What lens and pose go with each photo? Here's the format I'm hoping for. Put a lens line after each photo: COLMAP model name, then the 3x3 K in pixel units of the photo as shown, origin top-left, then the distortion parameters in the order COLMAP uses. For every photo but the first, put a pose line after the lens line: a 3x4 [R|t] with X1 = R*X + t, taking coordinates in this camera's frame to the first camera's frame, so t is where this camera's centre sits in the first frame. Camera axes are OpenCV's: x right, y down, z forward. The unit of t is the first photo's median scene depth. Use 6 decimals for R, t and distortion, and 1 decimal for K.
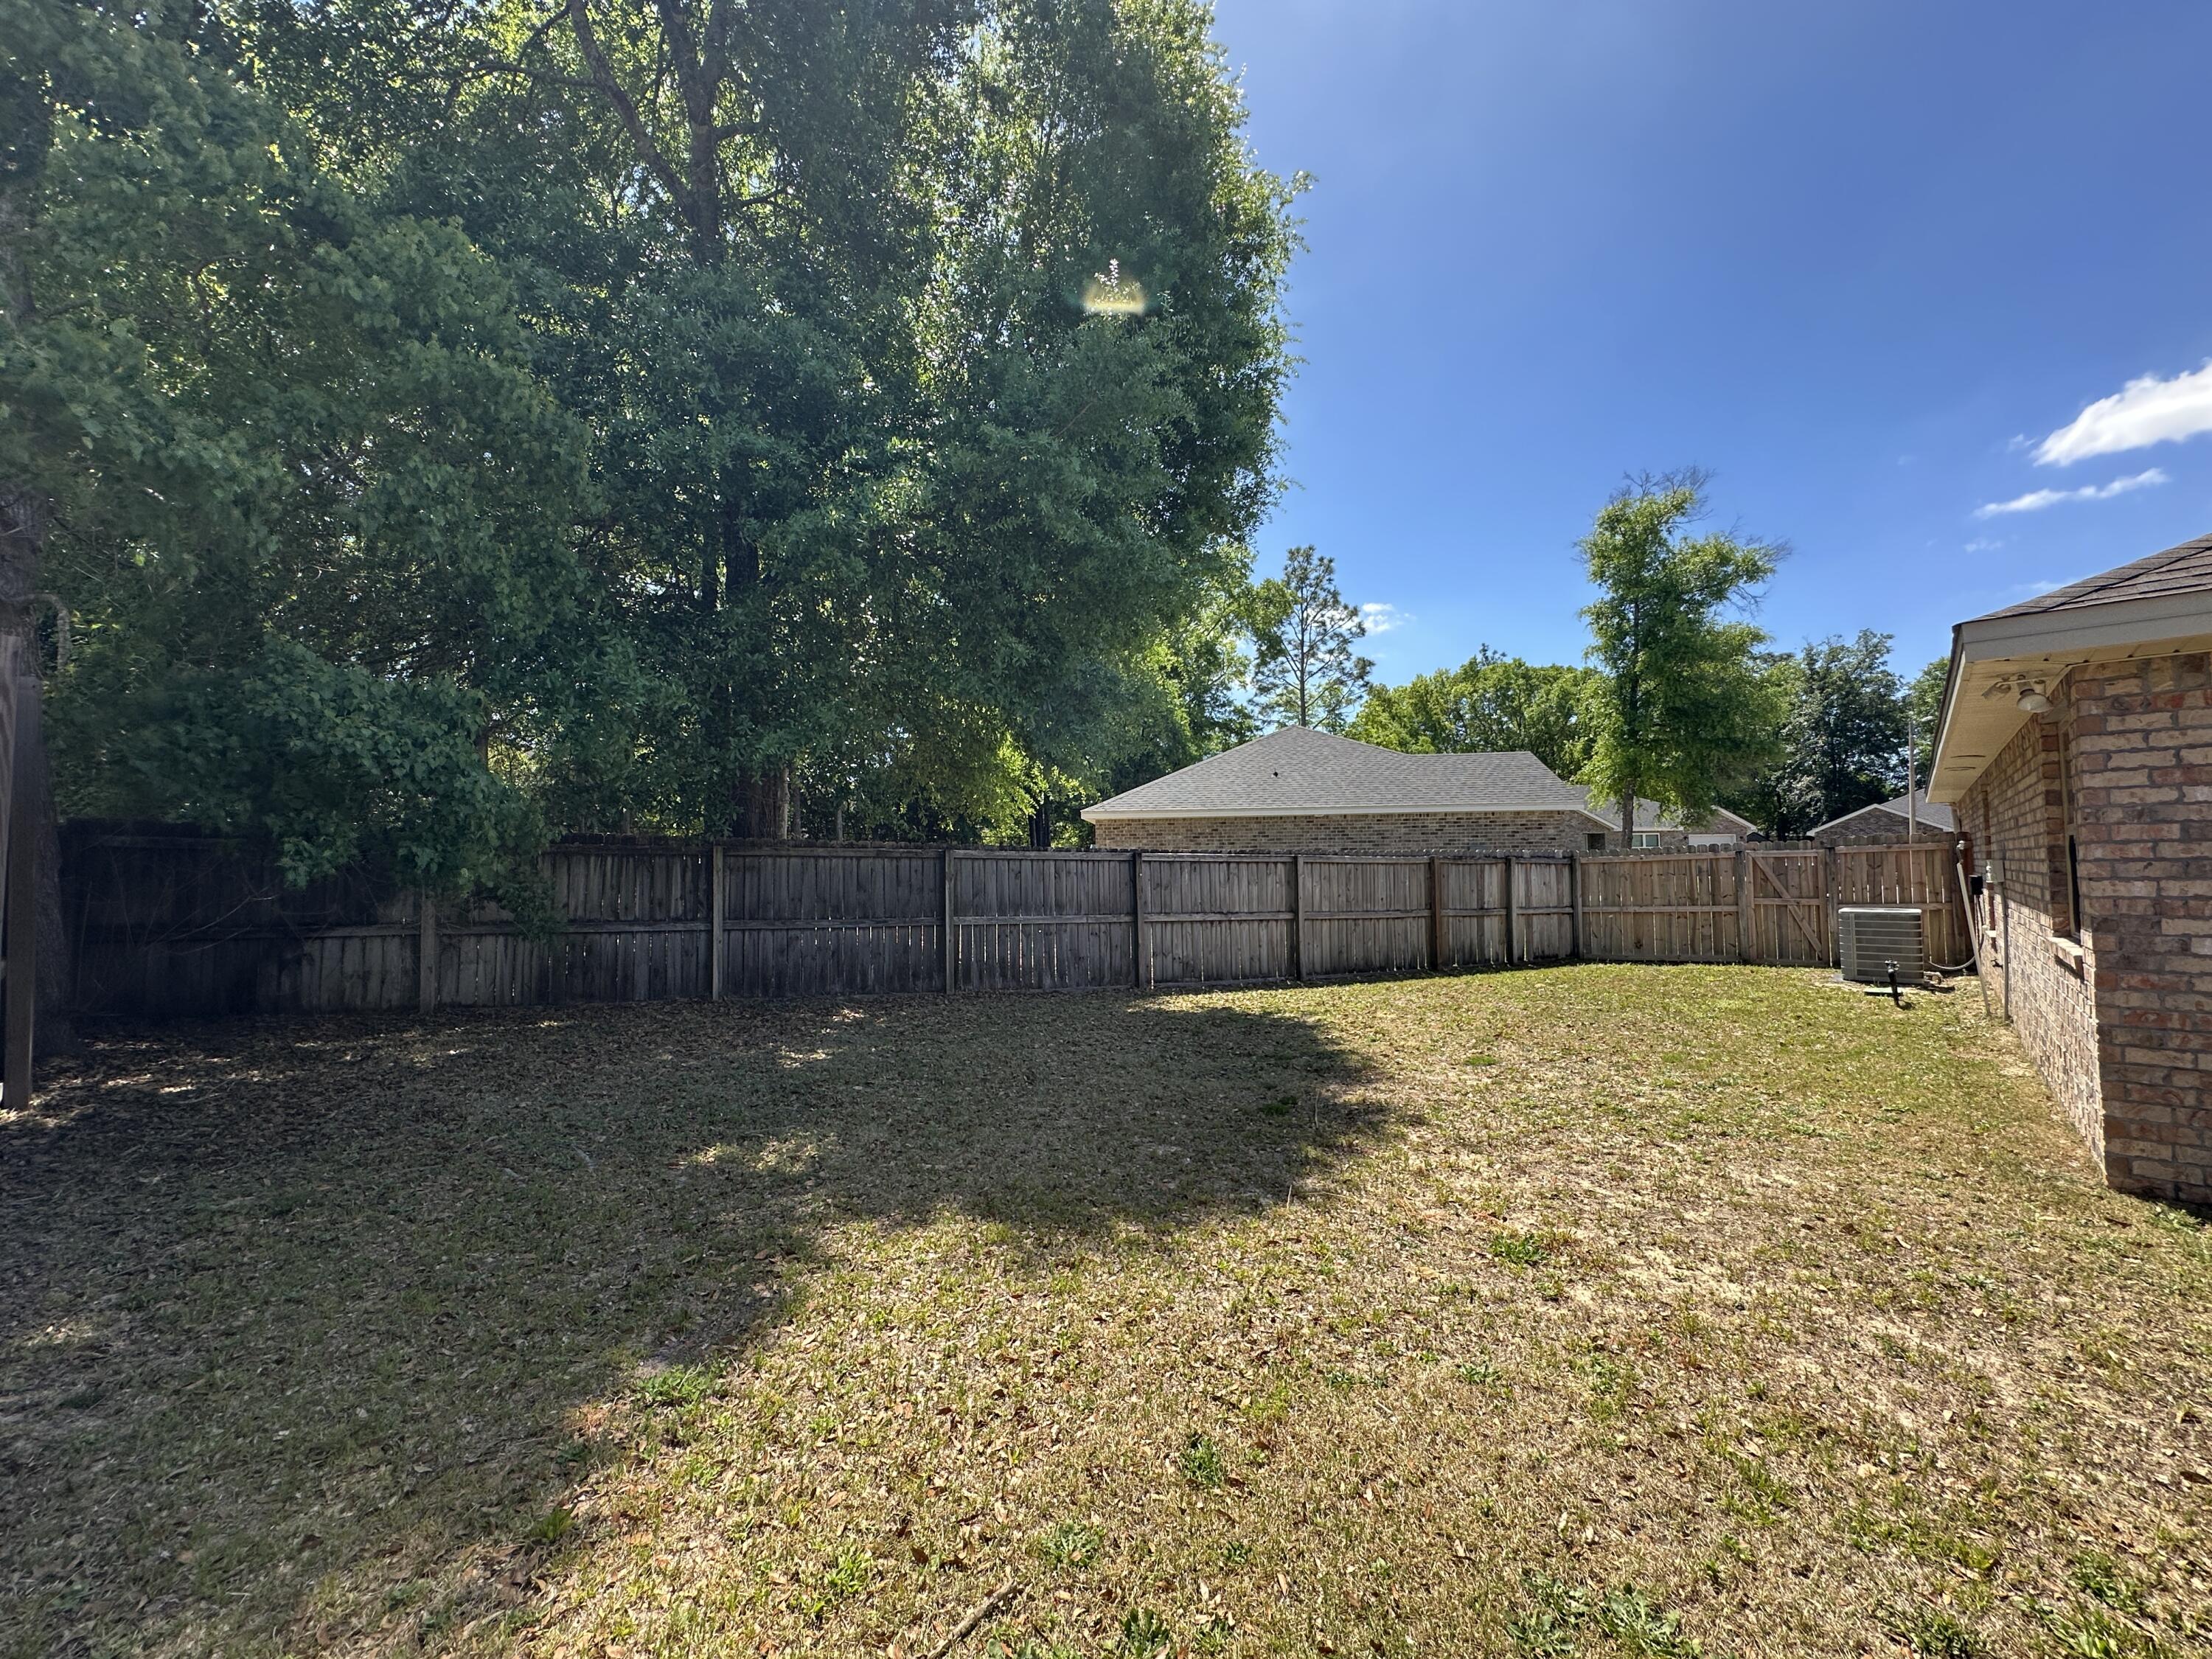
lens RADIAL K [[884.4, 0, 1098.4], [0, 884.4, 826.8], [0, 0, 1]] dist [-0.001435, 0.000604]
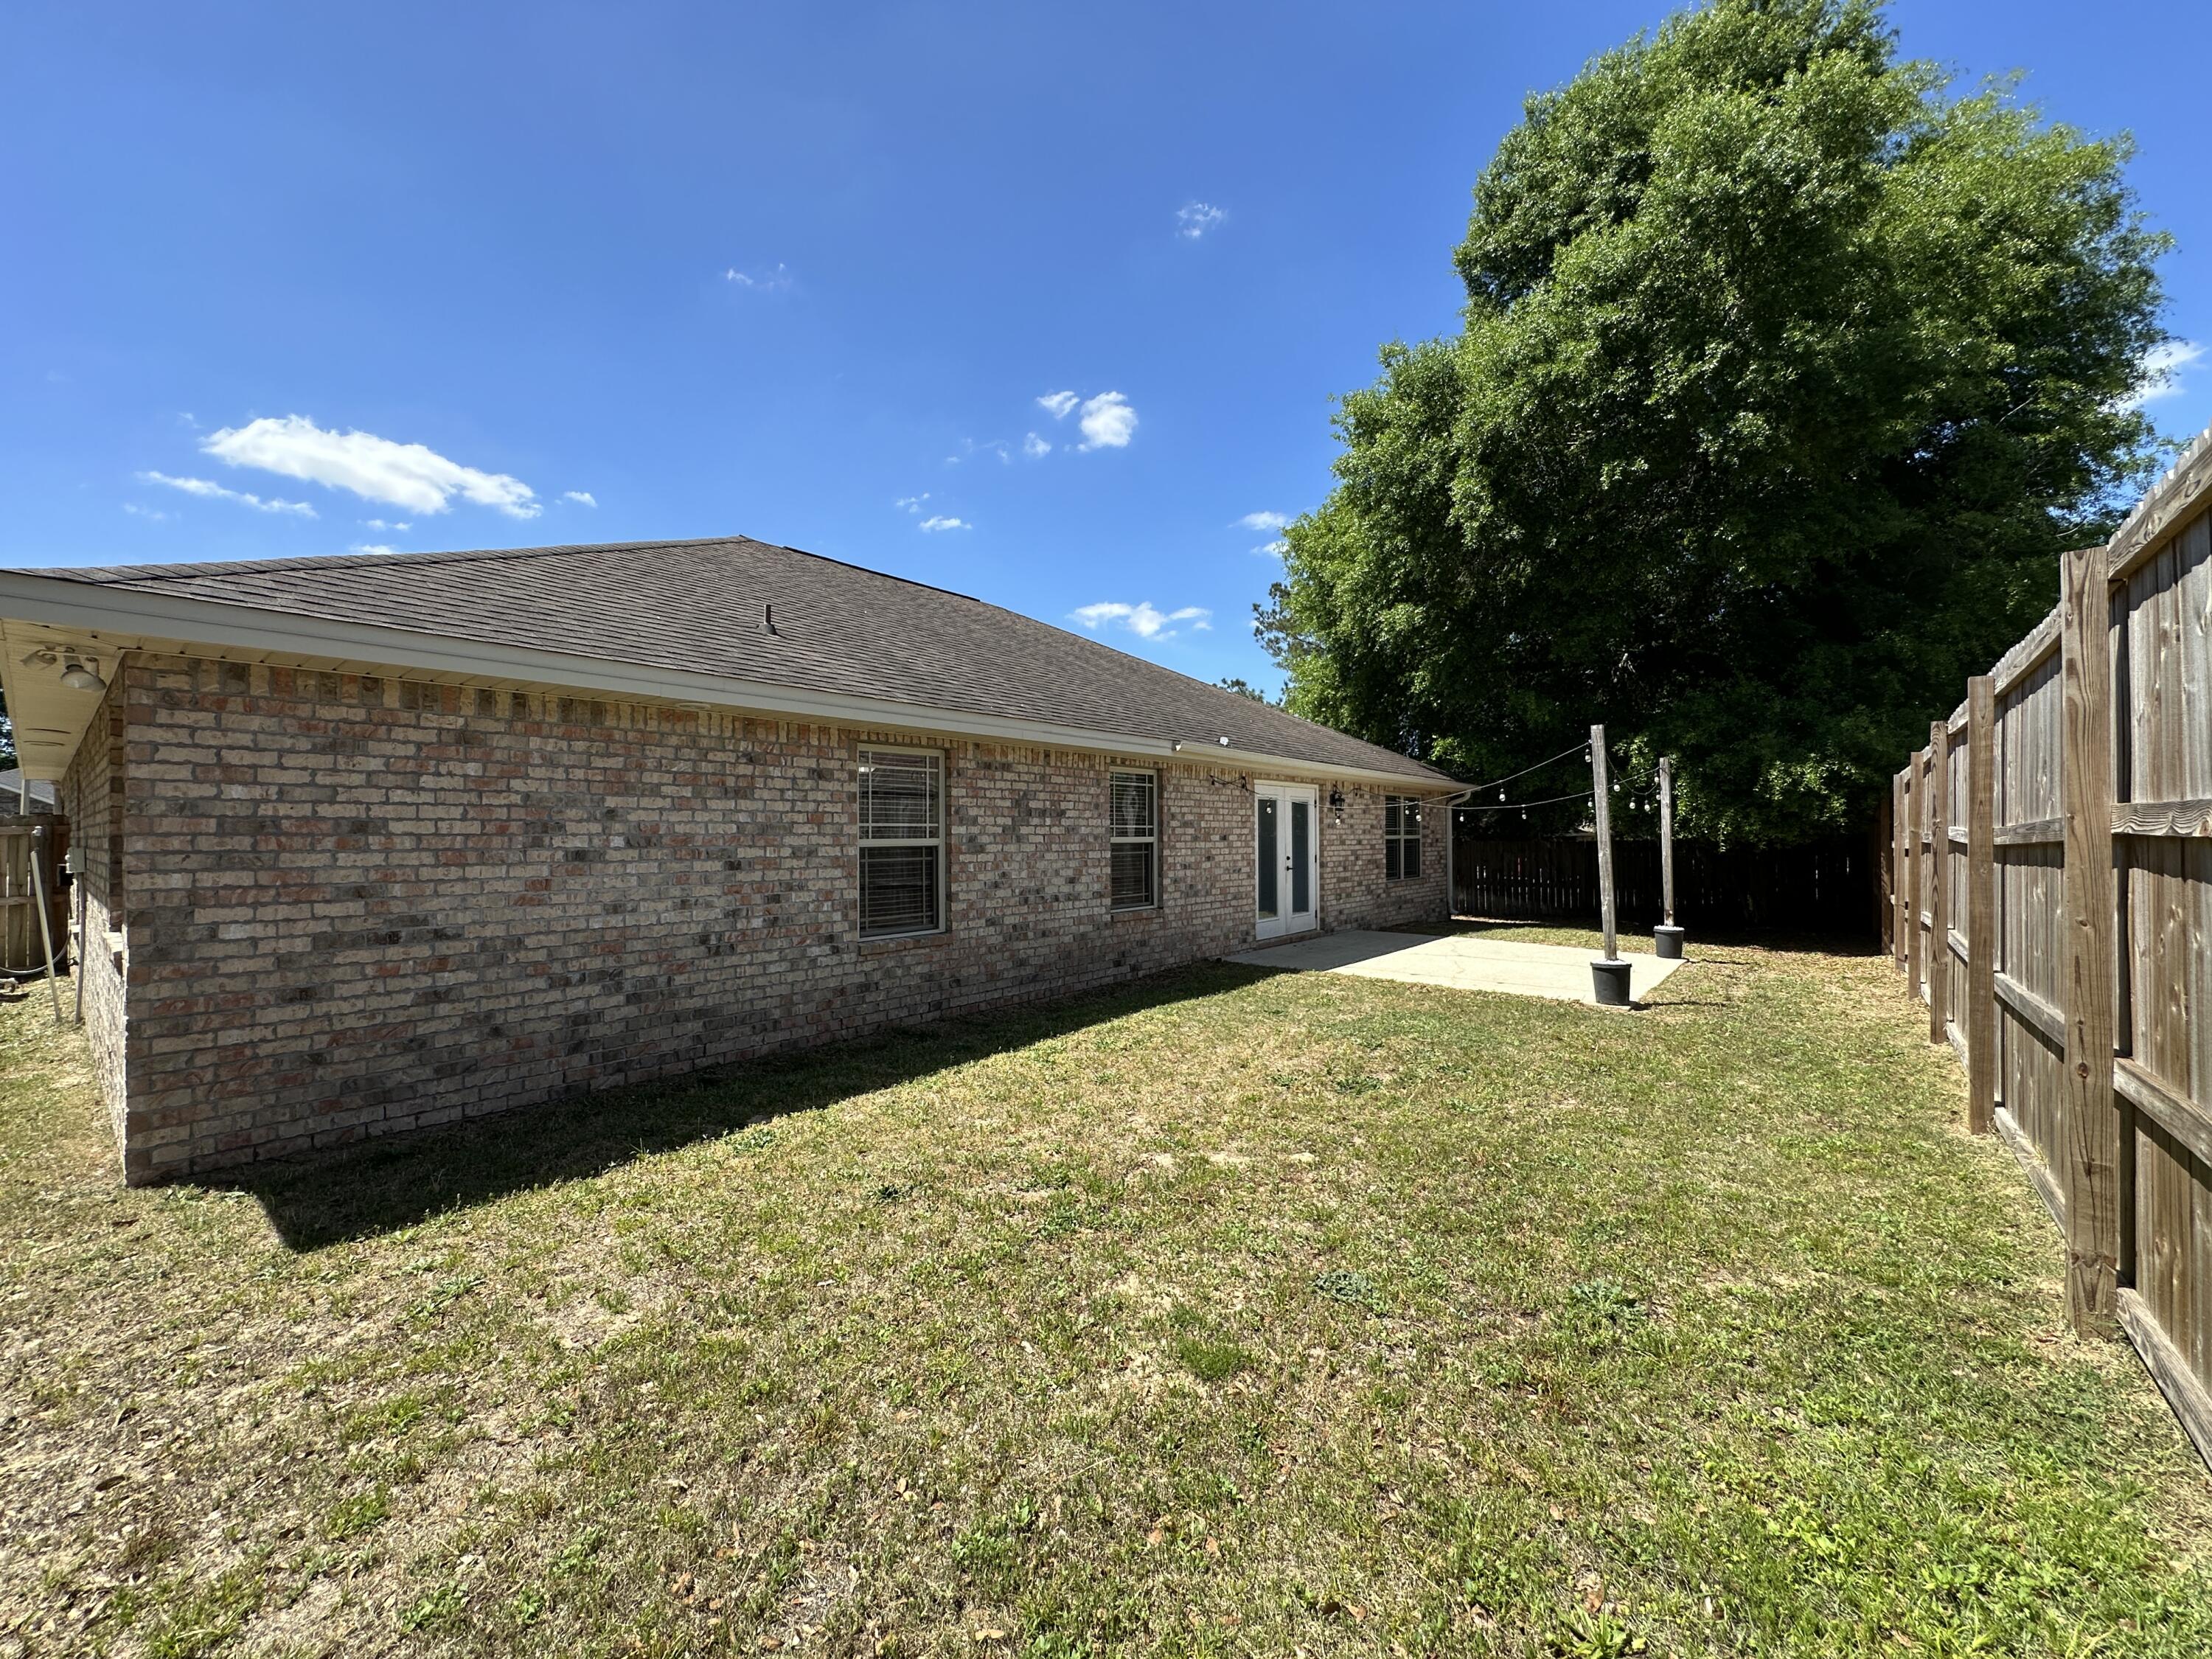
lens RADIAL K [[884.4, 0, 1100.3], [0, 884.4, 826.8], [0, 0, 1]] dist [-0.001435, 0.000604]
pose [[-0.037105, 0.019654, 0.999118, 0.115696], [-0.041796, 0.998901, -0.021202, -0.015154], [-0.998437, -0.042546, -0.036243, -0.026635]]
